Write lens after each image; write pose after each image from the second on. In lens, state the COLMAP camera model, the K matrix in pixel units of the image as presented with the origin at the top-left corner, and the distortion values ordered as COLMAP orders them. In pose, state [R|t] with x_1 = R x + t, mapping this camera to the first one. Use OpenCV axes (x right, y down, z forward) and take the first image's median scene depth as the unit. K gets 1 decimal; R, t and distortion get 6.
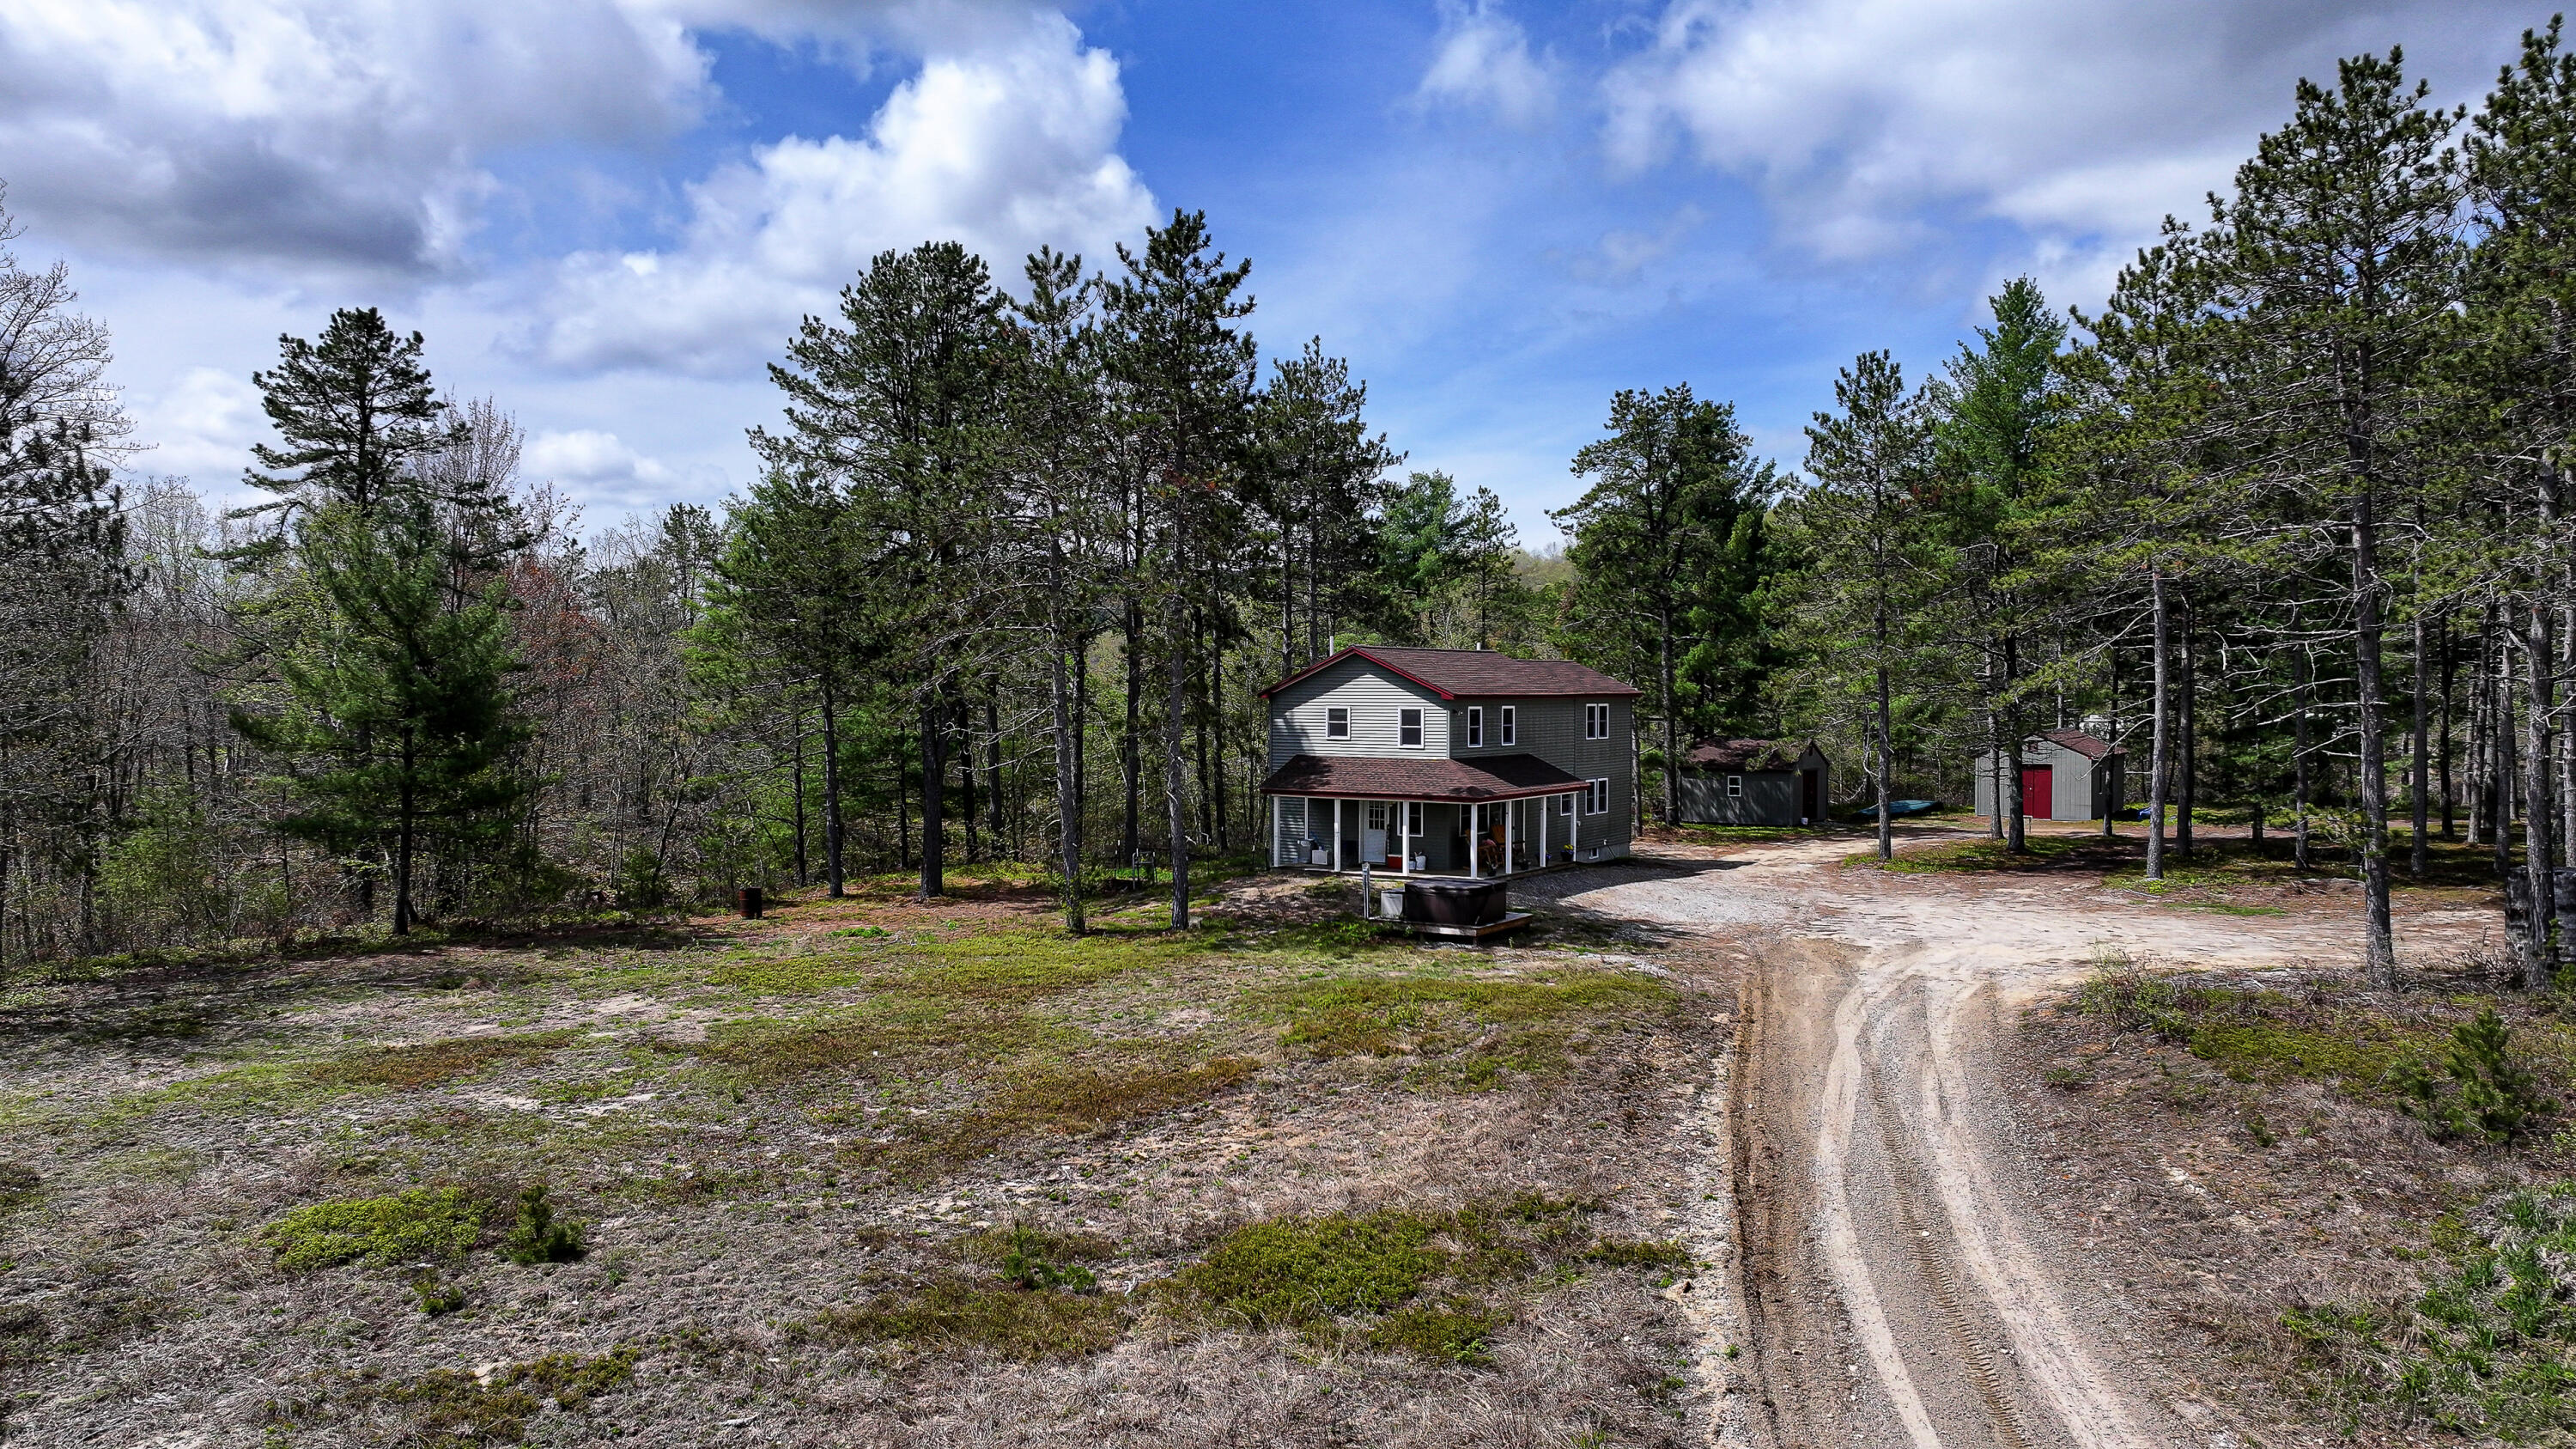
lens RADIAL K [[1834.2, 0, 1306.8], [0, 1834.2, 750.3], [0, 0, 1]] dist [0.002213, 0.010352]
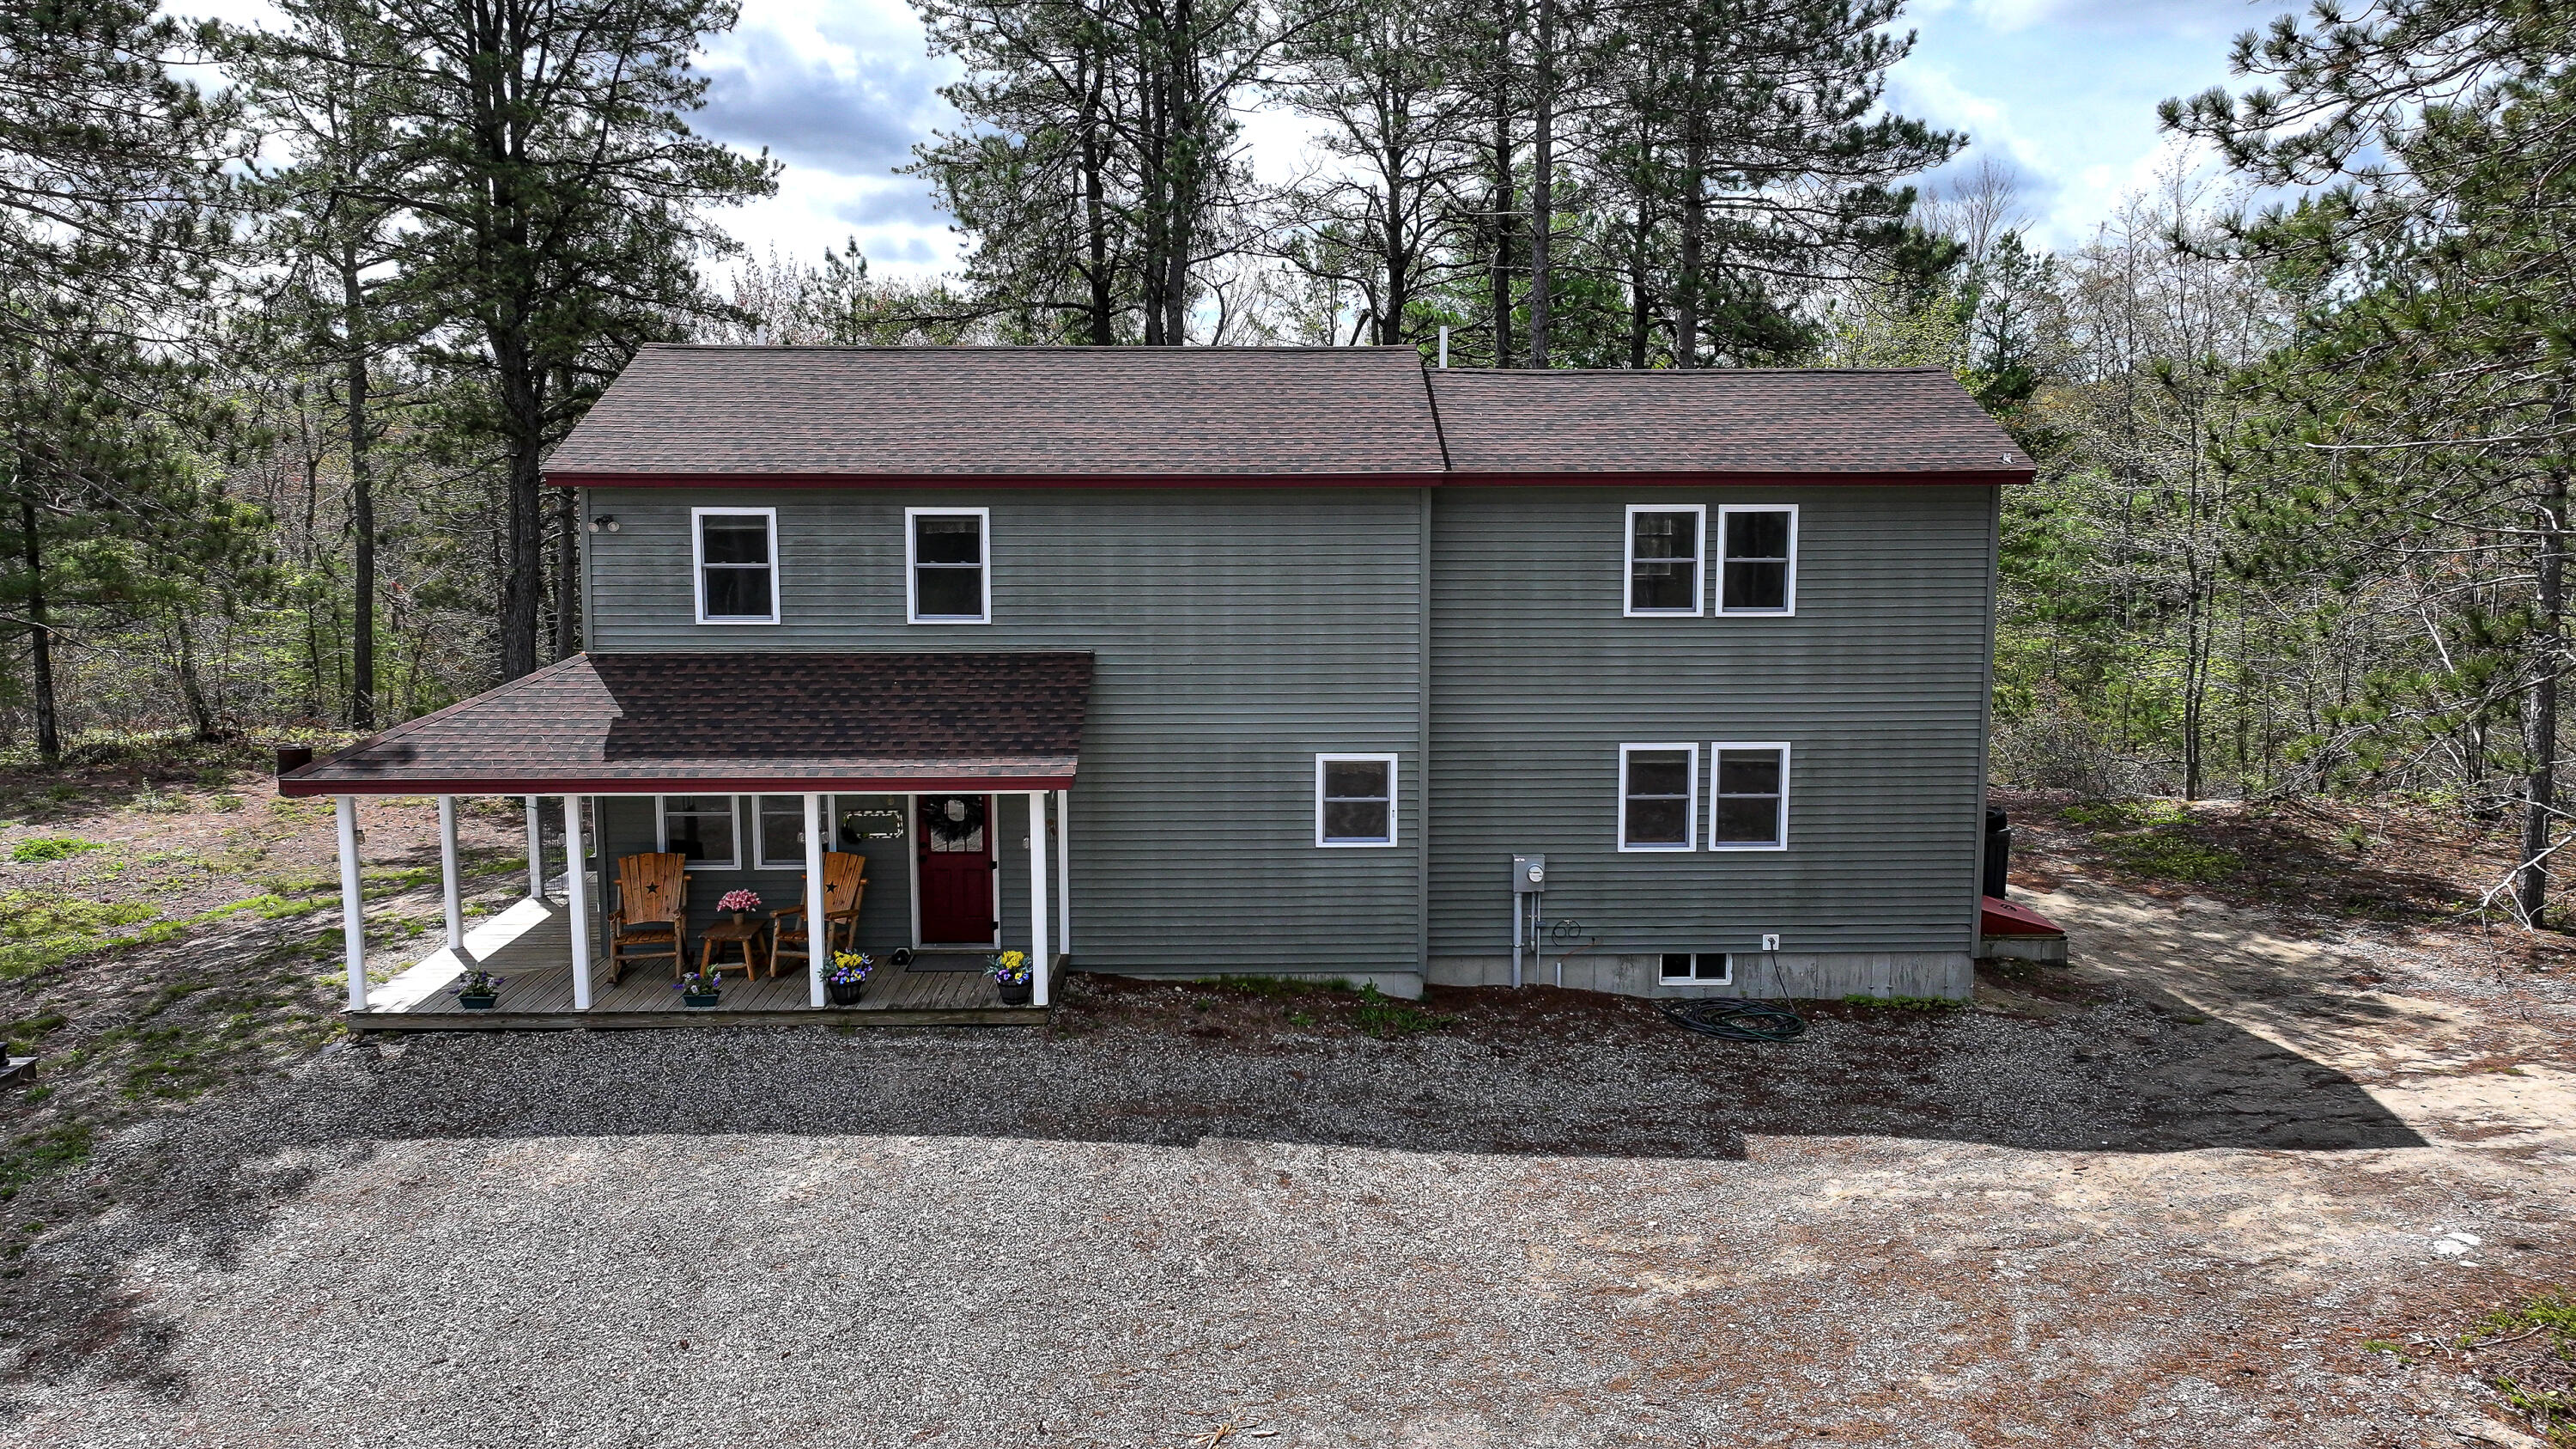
lens RADIAL K [[1837.7, 0, 1308.1], [0, 1837.7, 680.0], [0, 0, 1]] dist [0.008246, 0.003607]
pose [[0.566032, 0.103764, -0.817827, 0.480092], [-0.027483, 0.993871, 0.107079, -0.034498], [0.823925, -0.038134, 0.565414, 0.970498]]
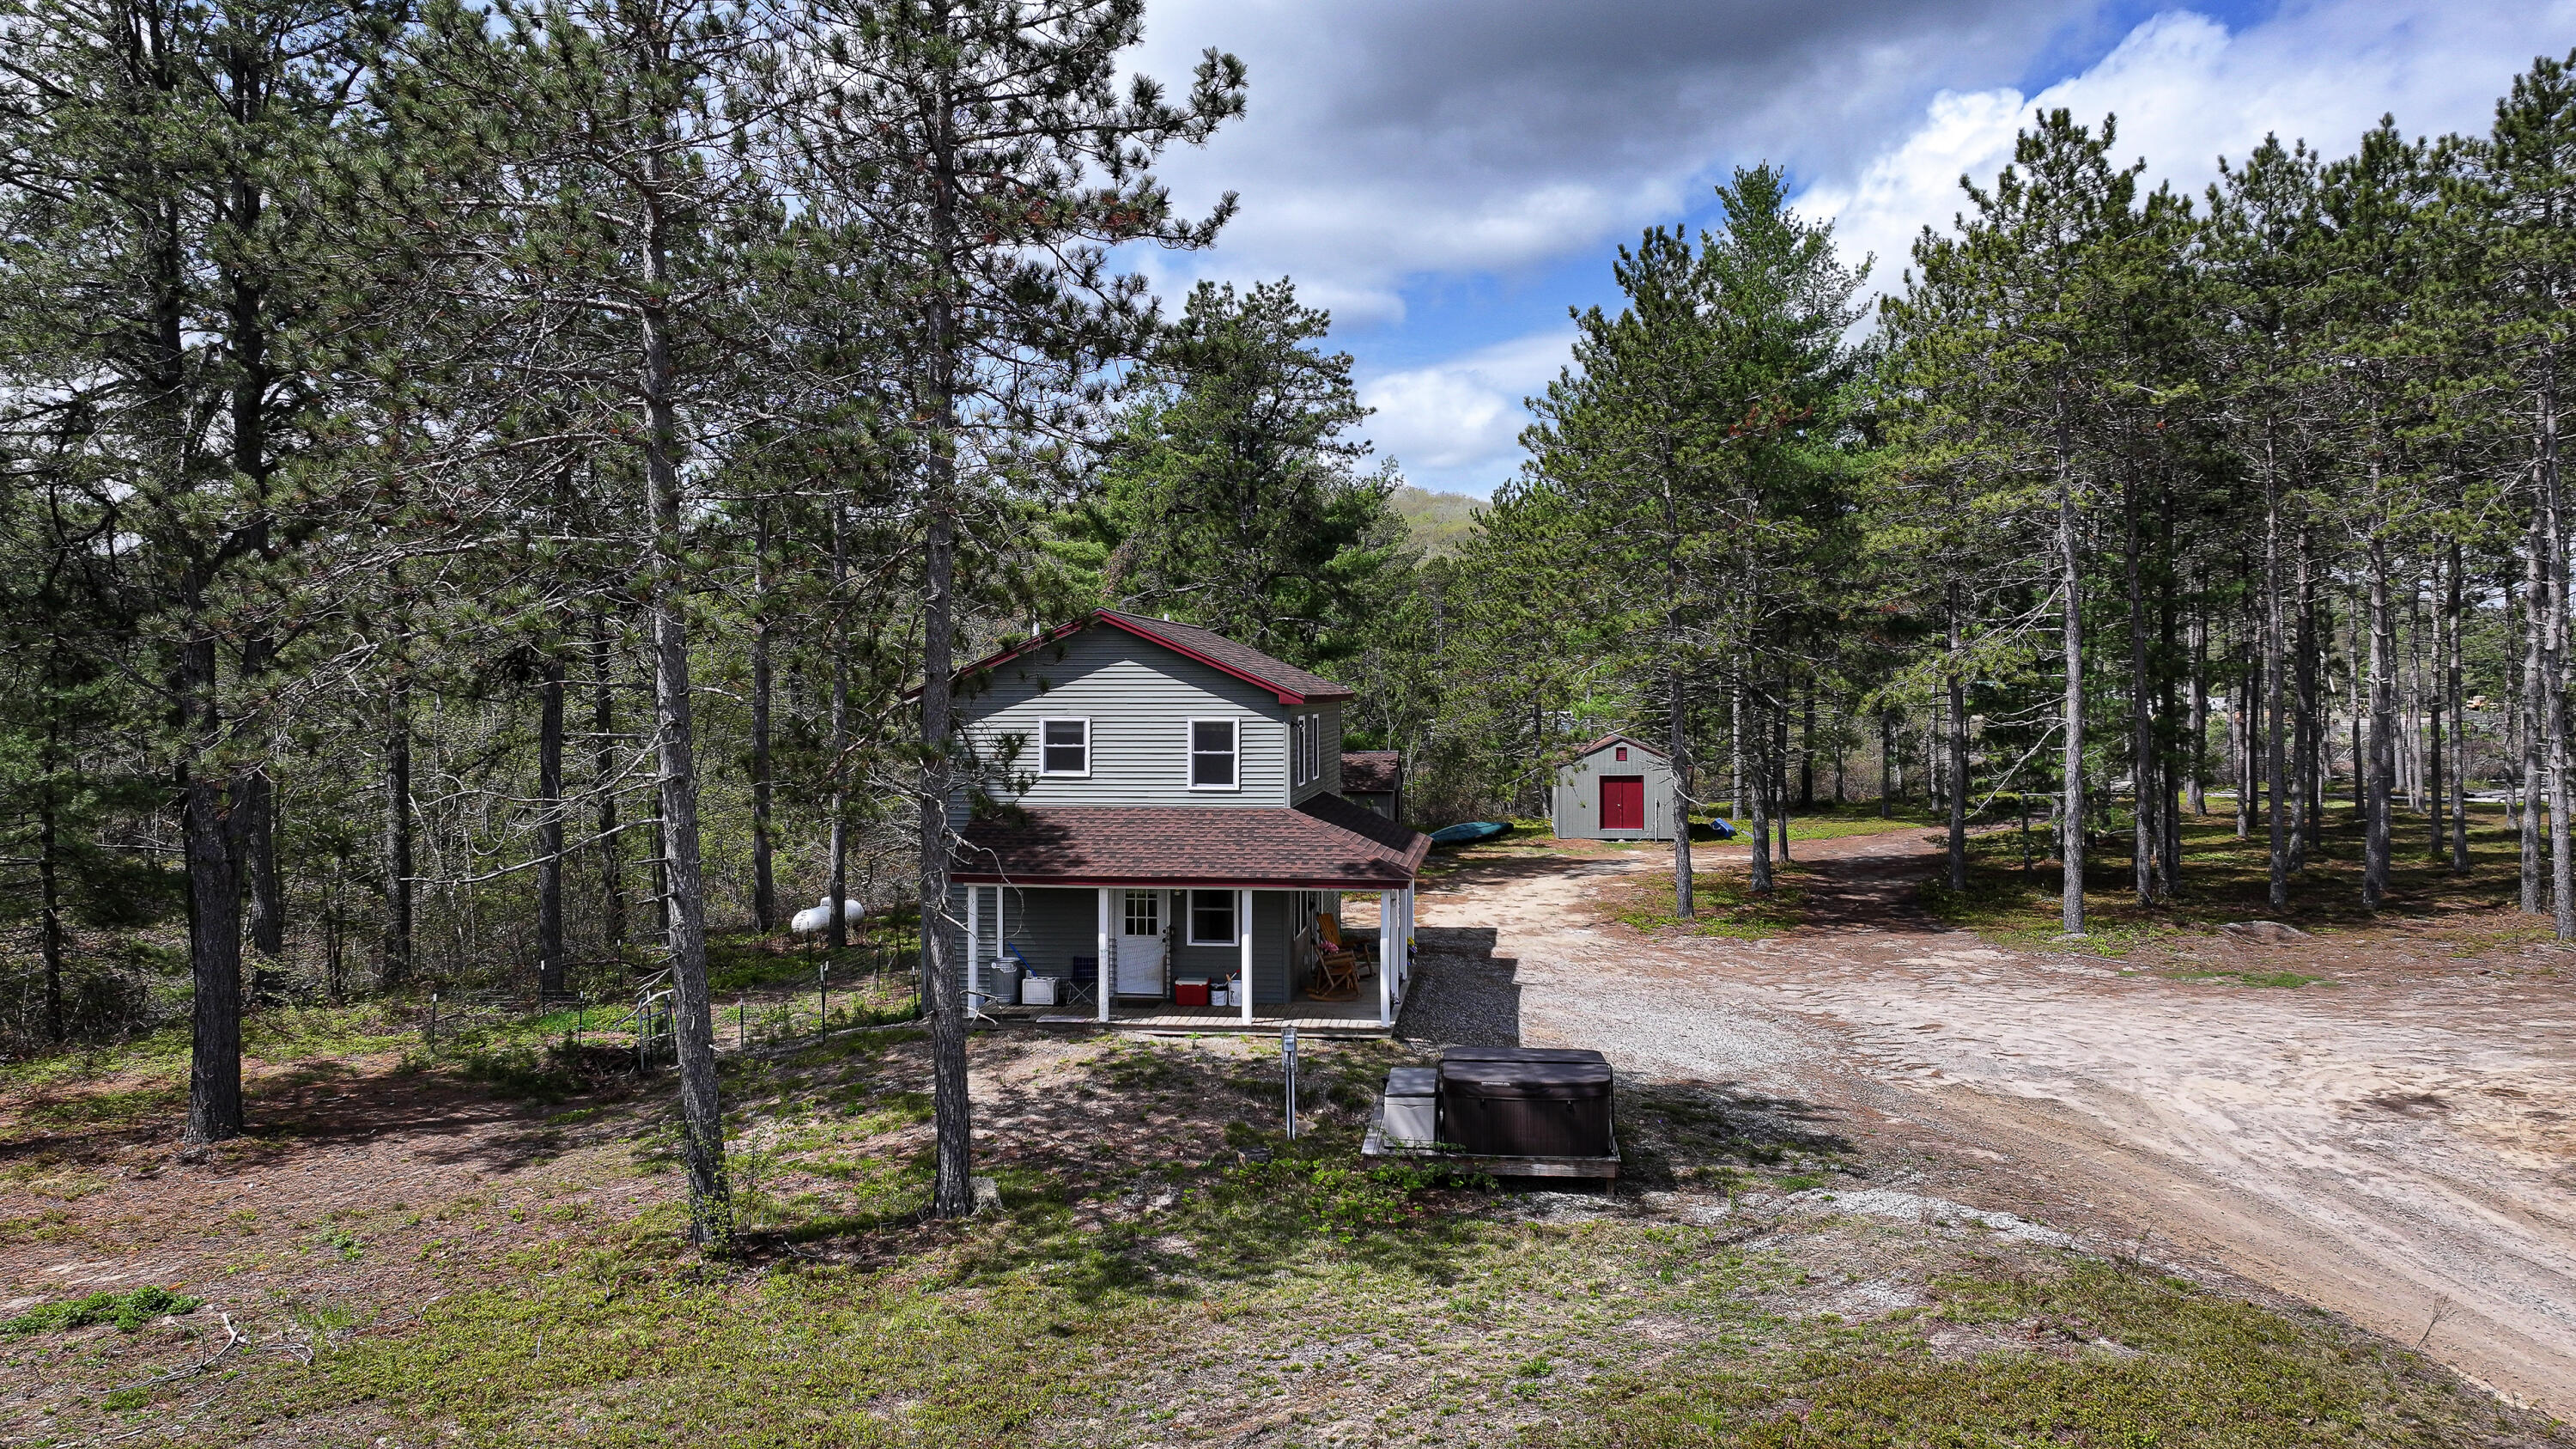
lens RADIAL K [[1817.3, 0, 1307.7], [0, 1817.3, 716.1], [0, 0, 1]] dist [0.001776, 0.002525]
pose [[0.896998, -0.008420, 0.441953, -0.177496], [0.017375, 0.999718, -0.016217, -0.015537], [-0.441692, 0.022225, 0.896891, 0.520638]]
